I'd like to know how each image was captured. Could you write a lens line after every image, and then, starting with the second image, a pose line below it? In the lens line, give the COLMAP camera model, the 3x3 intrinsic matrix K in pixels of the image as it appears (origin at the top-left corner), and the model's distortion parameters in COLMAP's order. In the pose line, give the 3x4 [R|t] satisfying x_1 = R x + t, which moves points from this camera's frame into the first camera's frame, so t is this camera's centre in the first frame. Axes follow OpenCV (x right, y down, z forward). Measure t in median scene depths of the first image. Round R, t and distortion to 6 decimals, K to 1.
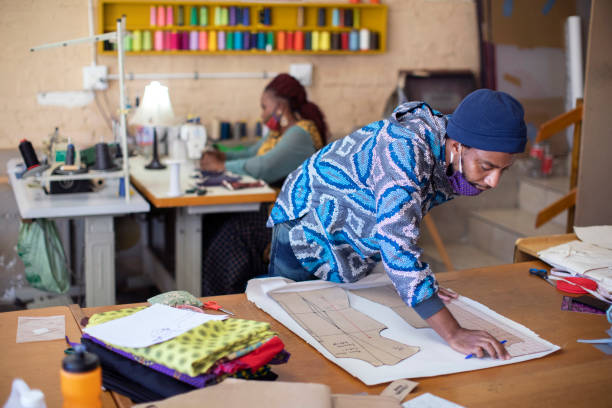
lens RADIAL K [[902.1, 0, 306.0], [0, 902.1, 204.0], [0, 0, 1]] dist [-0.066239, -0.080774]
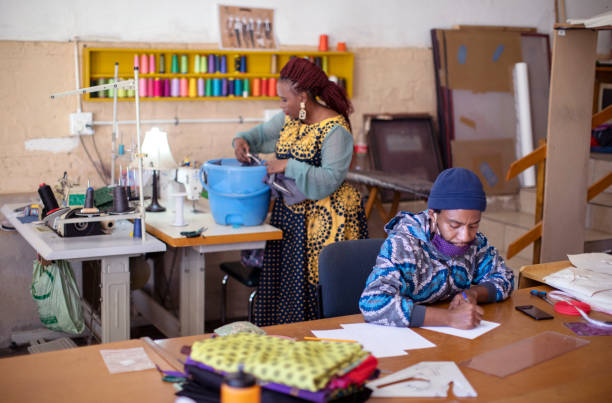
lens RADIAL K [[902.2, 0, 306.0], [0, 902.2, 201.5], [0, 0, 1]] dist [-0.043135, -0.063081]
pose [[0.993252, -0.018730, 0.114452, -0.112354], [0.024676, 0.998406, -0.050759, 0.006679], [-0.113319, 0.053240, 0.992131, -0.045411]]
